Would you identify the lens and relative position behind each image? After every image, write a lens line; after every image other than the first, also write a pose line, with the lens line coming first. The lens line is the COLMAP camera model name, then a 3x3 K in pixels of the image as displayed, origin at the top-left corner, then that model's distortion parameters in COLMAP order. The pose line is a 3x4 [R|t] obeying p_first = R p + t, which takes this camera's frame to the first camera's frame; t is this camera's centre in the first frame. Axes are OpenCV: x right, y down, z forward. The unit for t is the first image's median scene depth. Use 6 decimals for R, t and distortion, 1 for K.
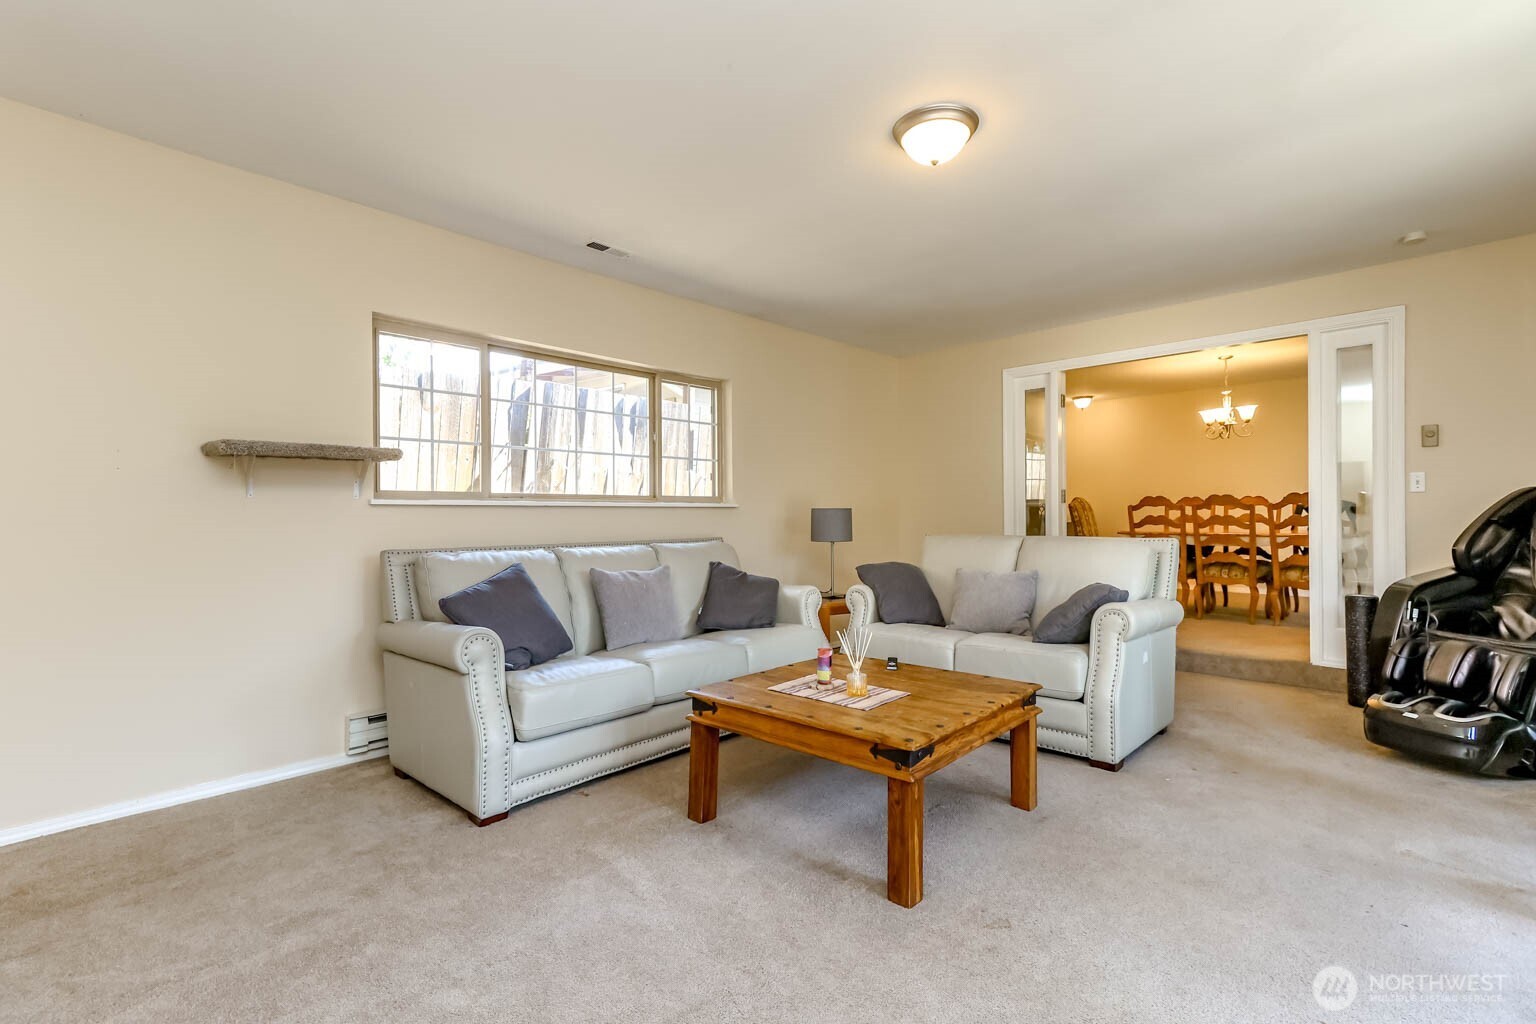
lens RADIAL K [[698.5, 0, 767.1], [0, 698.5, 513.2], [0, 0, 1]] dist [0.026623, 0.000514]
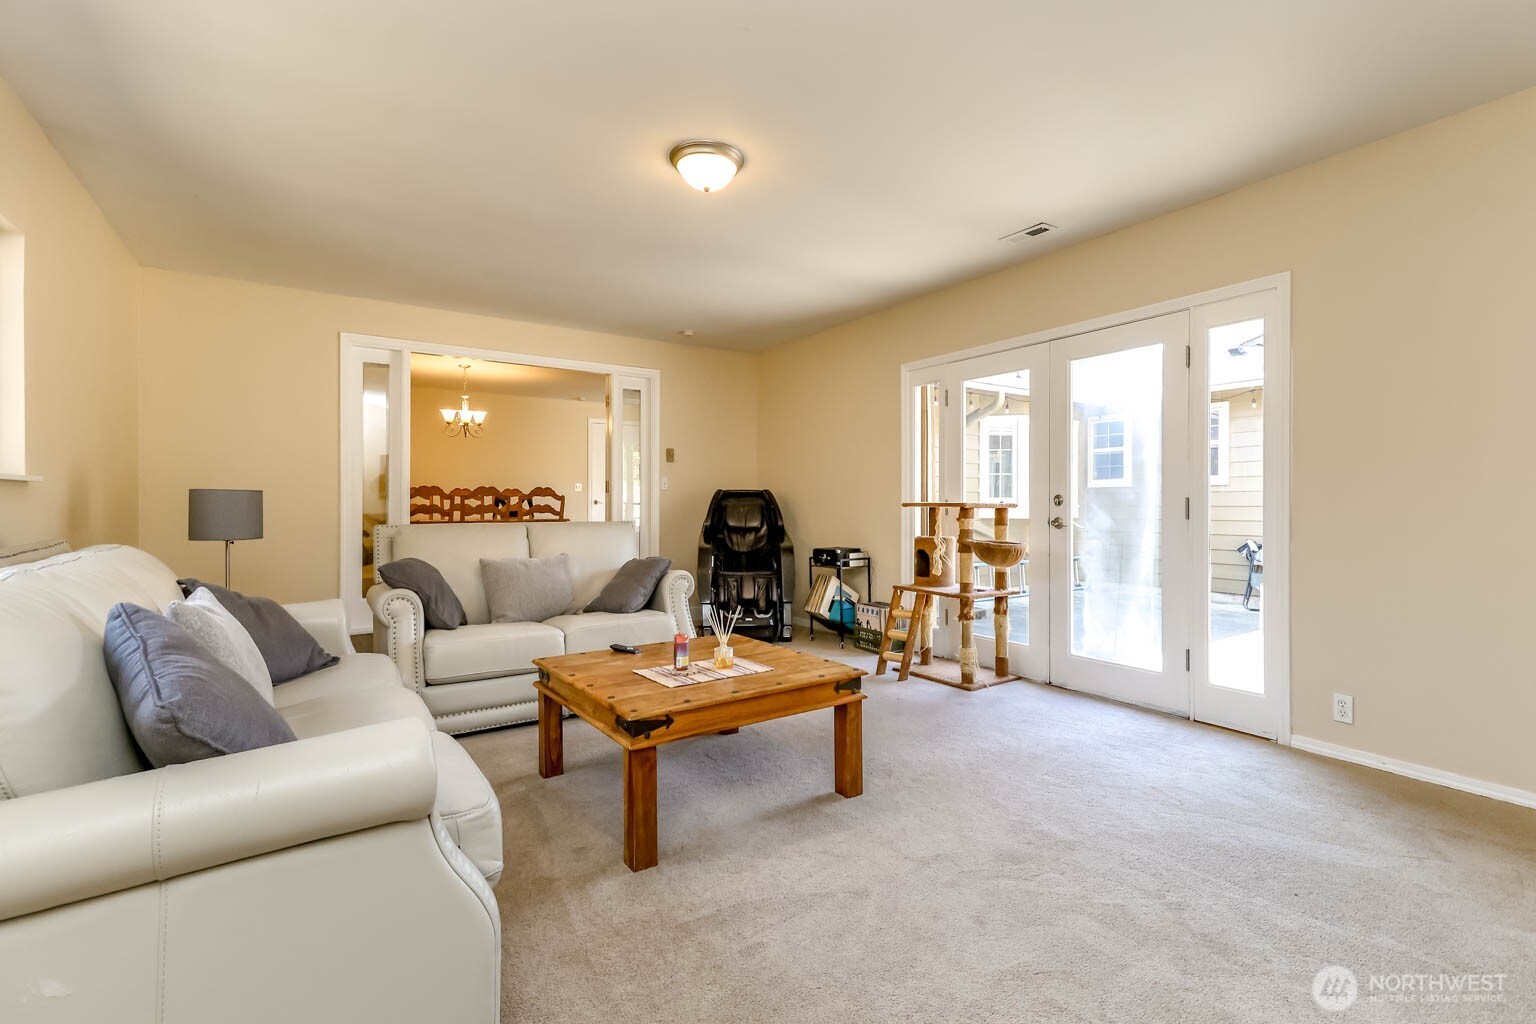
lens RADIAL K [[698.5, 0, 771.3], [0, 698.5, 509.1], [0, 0, 1]] dist [0.026623, 0.000514]
pose [[0.217226, -0.000378, 0.976121, -0.396467], [-0.004685, 0.999988, 0.001430, 0.006869], [-0.976110, -0.004884, 0.217222, 0.306734]]
